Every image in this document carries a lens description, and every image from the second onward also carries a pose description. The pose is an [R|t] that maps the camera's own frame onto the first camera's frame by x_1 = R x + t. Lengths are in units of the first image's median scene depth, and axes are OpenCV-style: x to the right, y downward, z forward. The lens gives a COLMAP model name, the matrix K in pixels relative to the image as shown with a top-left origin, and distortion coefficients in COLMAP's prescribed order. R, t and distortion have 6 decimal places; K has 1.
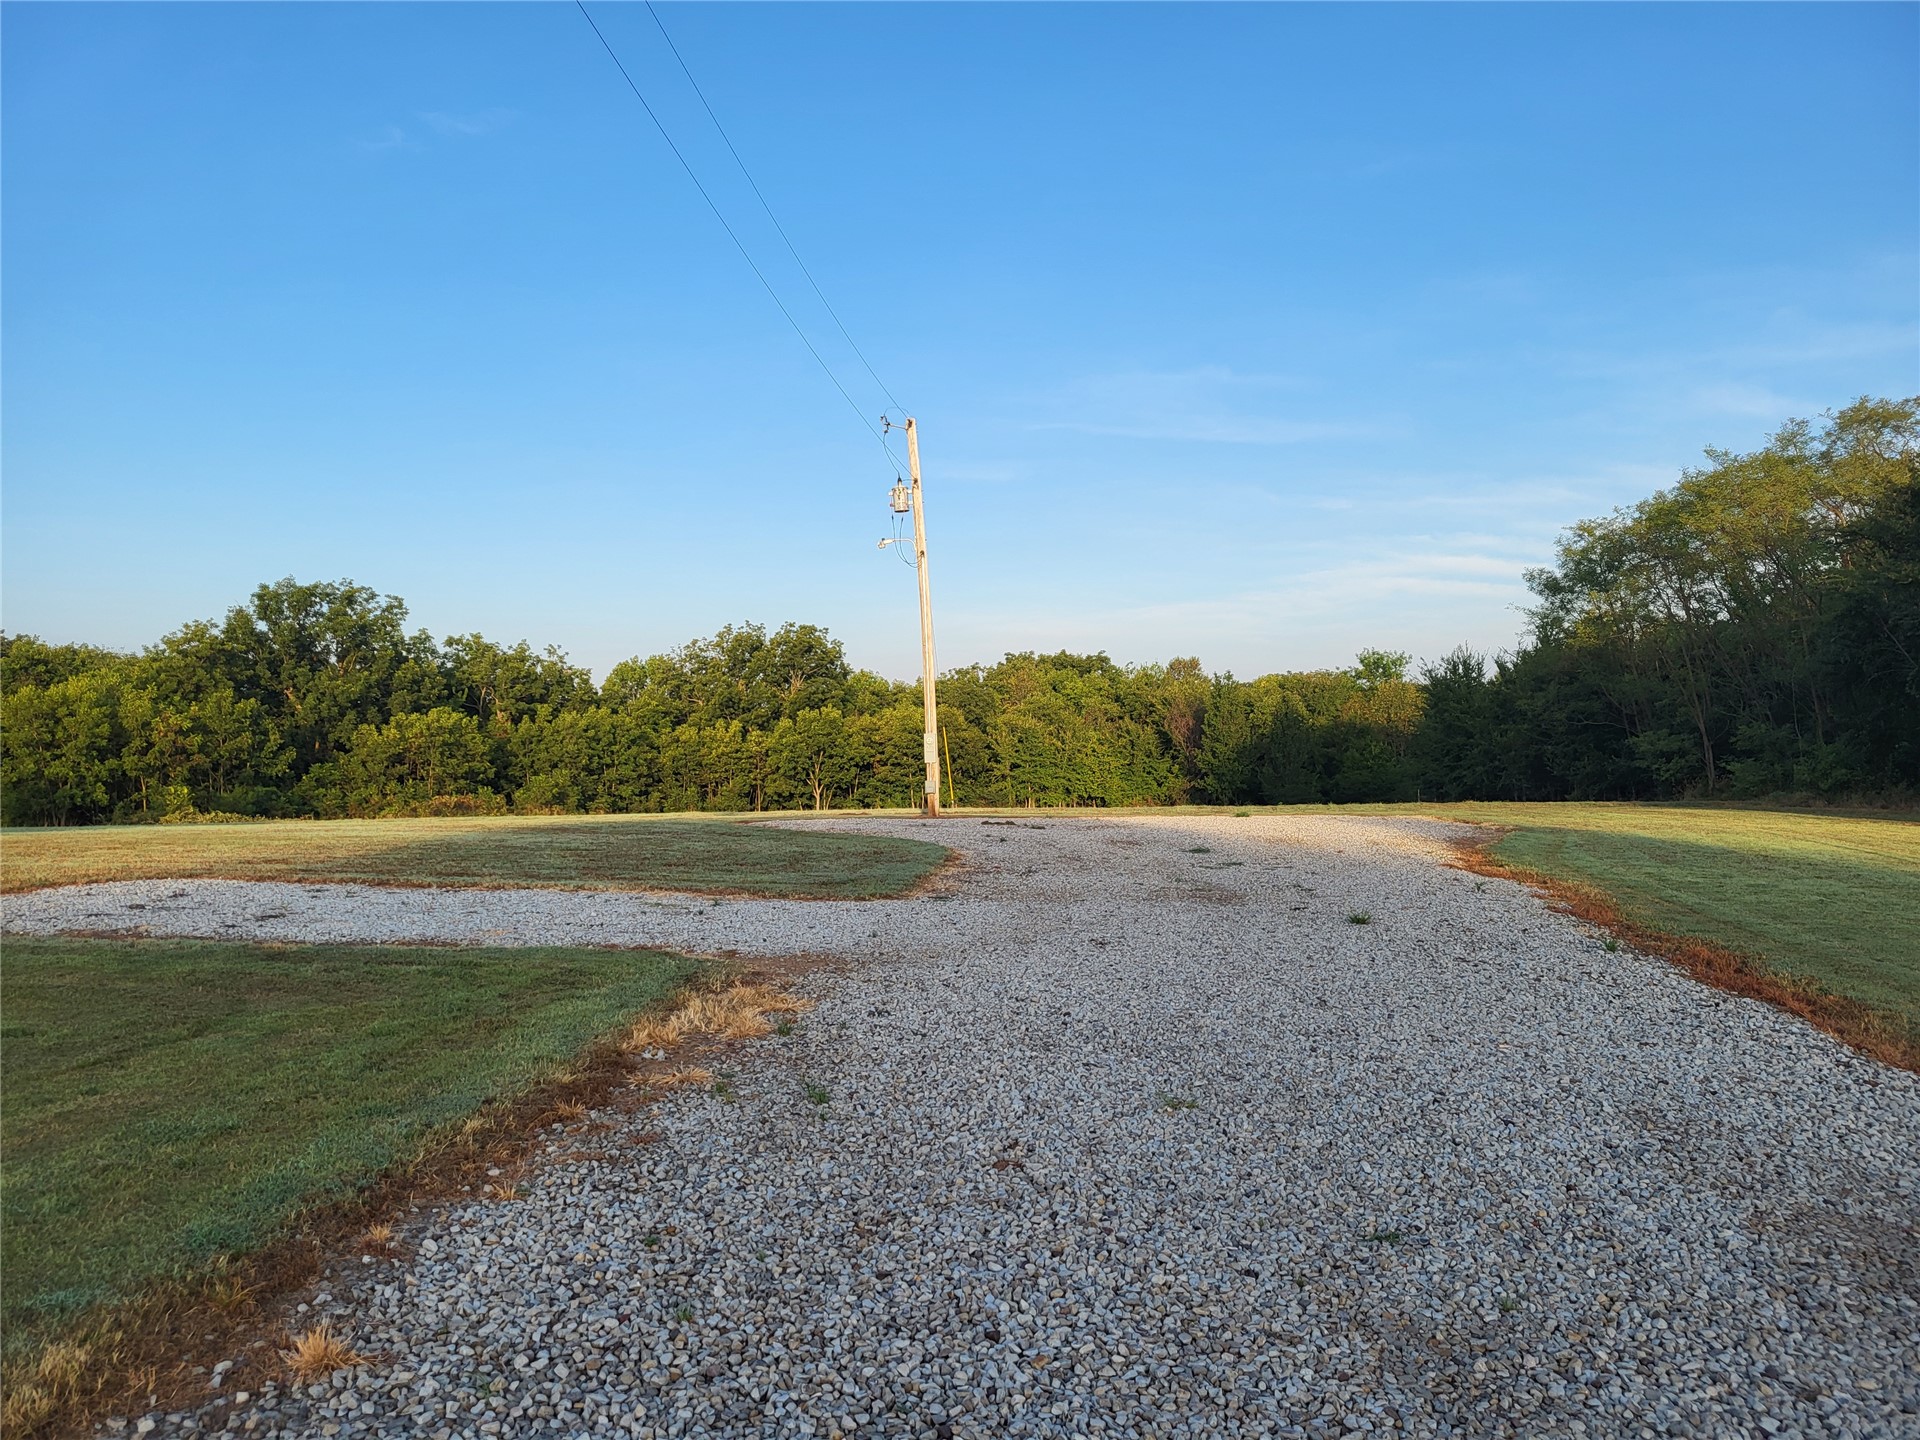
lens RADIAL K [[1443.8, 0, 959.9], [0, 1443.8, 719.4], [0, 0, 1]] dist [0.035441, -0.023812]
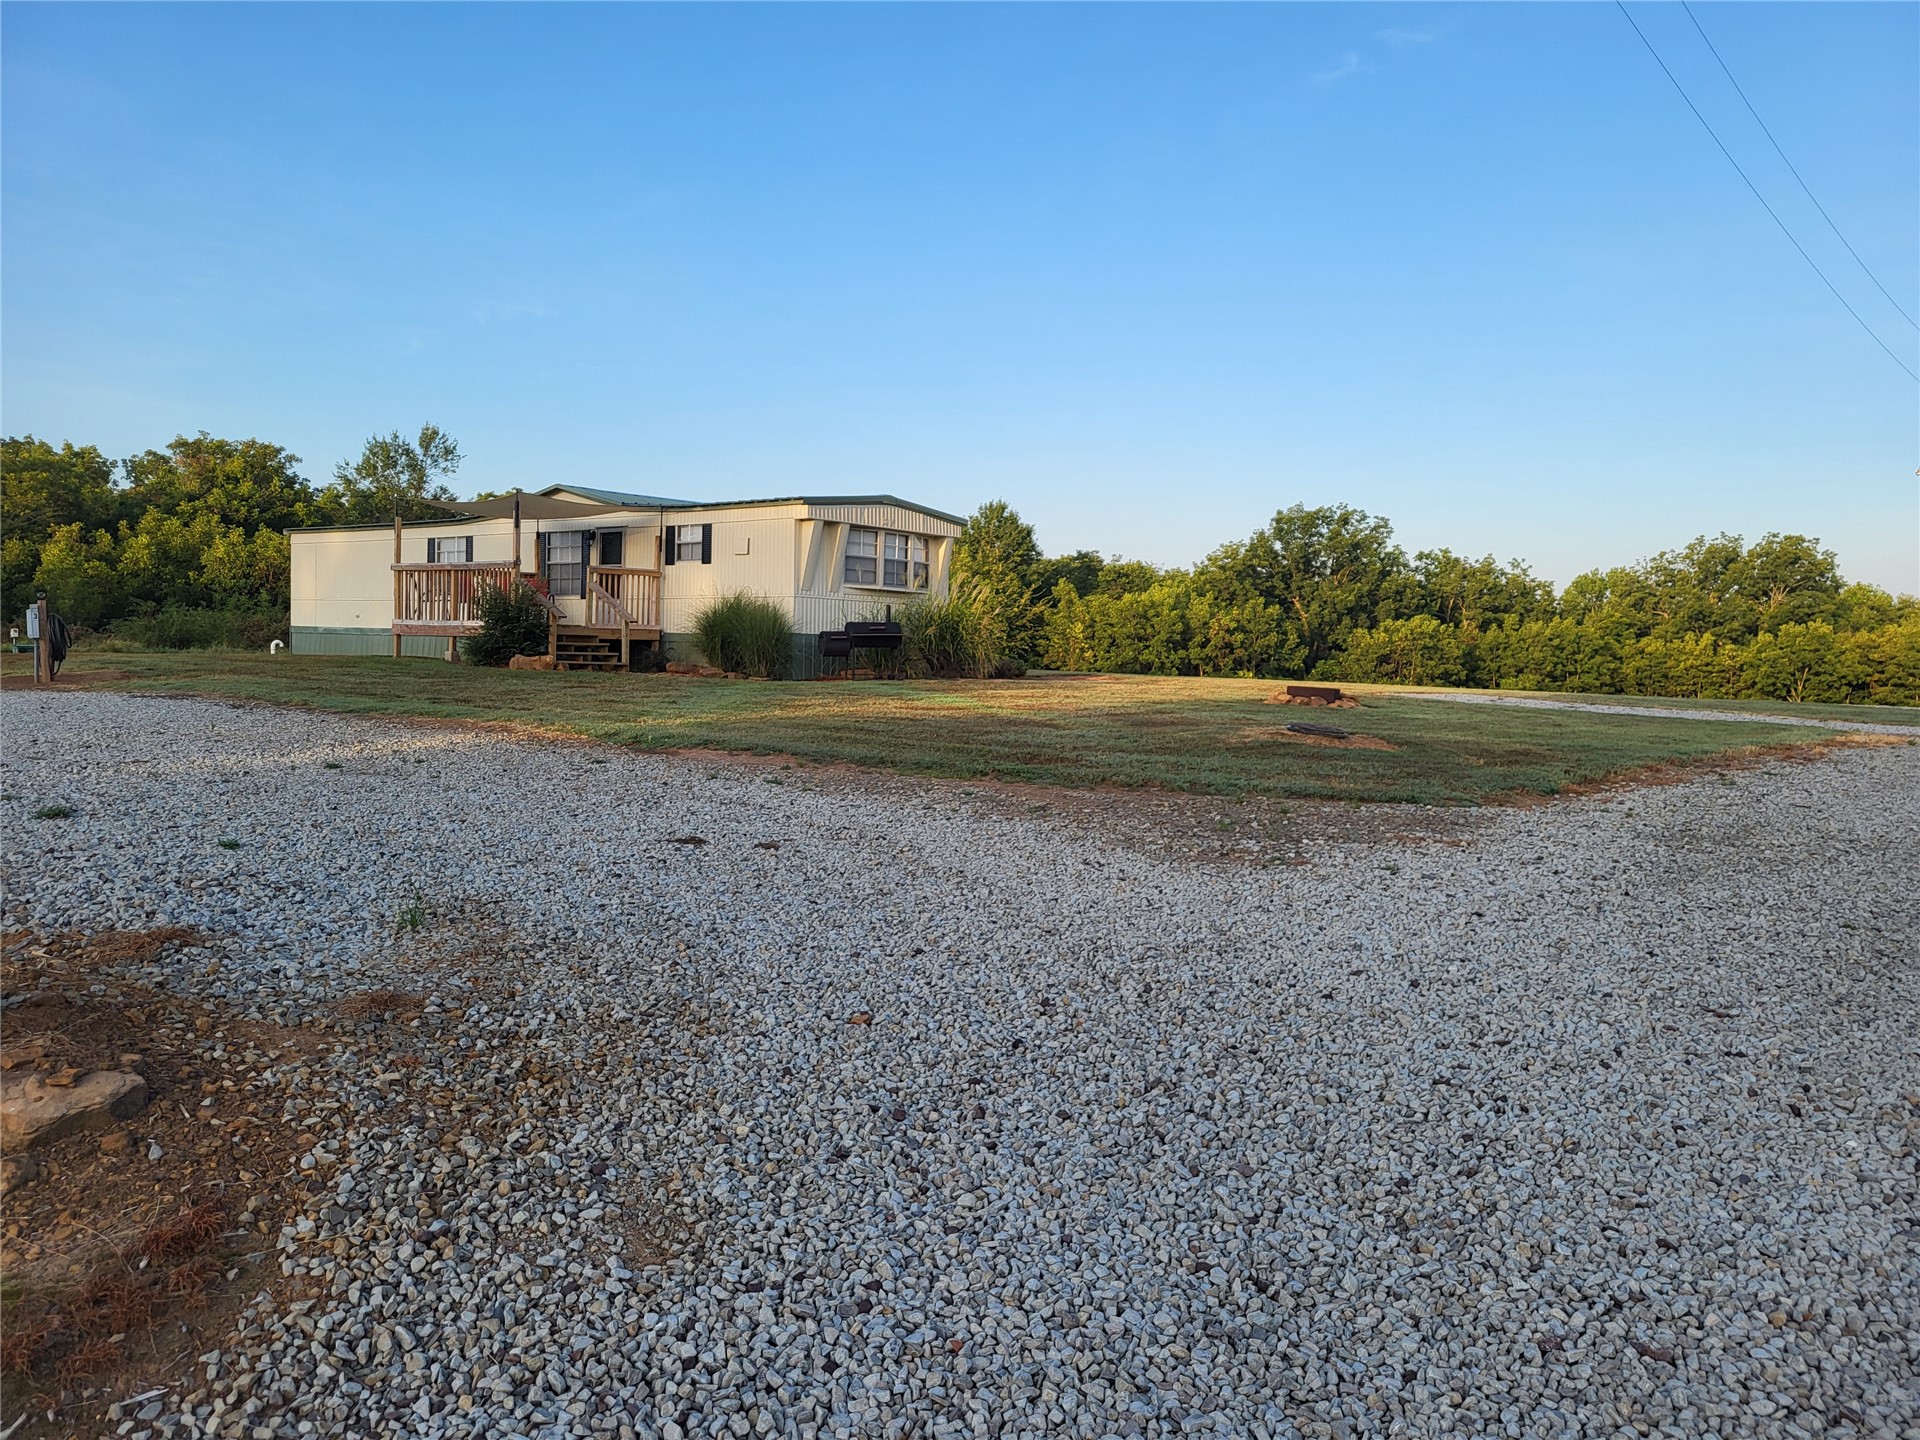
lens RADIAL K [[1443.8, 0, 955.3], [0, 1443.8, 709.6], [0, 0, 1]] dist [0.035441, -0.023812]
pose [[0.817238, 0.055483, -0.573623, -0.000938], [-0.024190, 0.997780, 0.062045, 0.003521], [0.575792, -0.036830, 0.816766, -0.124939]]
